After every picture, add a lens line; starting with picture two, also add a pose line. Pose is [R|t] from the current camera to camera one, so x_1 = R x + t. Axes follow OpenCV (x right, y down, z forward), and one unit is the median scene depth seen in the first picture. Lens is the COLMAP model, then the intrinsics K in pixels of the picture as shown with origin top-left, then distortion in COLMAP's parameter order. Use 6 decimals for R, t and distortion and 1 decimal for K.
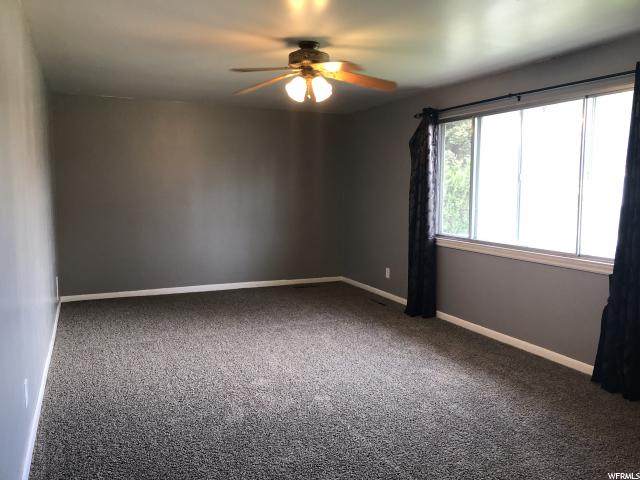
lens RADIAL K [[524.9, 0, 321.0], [0, 524.9, 239.9], [0, 0, 1]] dist [0.060514, -0.082534]
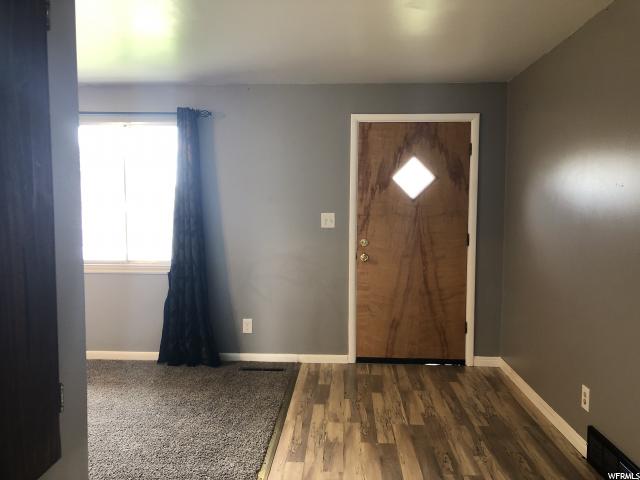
lens RADIAL K [[524.9, 0, 321.0], [0, 524.9, 239.9], [0, 0, 1]] dist [0.060514, -0.082534]
pose [[0.457719, -0.056874, 0.887276, -0.389767], [0.092203, 0.995608, 0.016253, 0.002073], [-0.884303, 0.074371, 0.460952, 0.106040]]
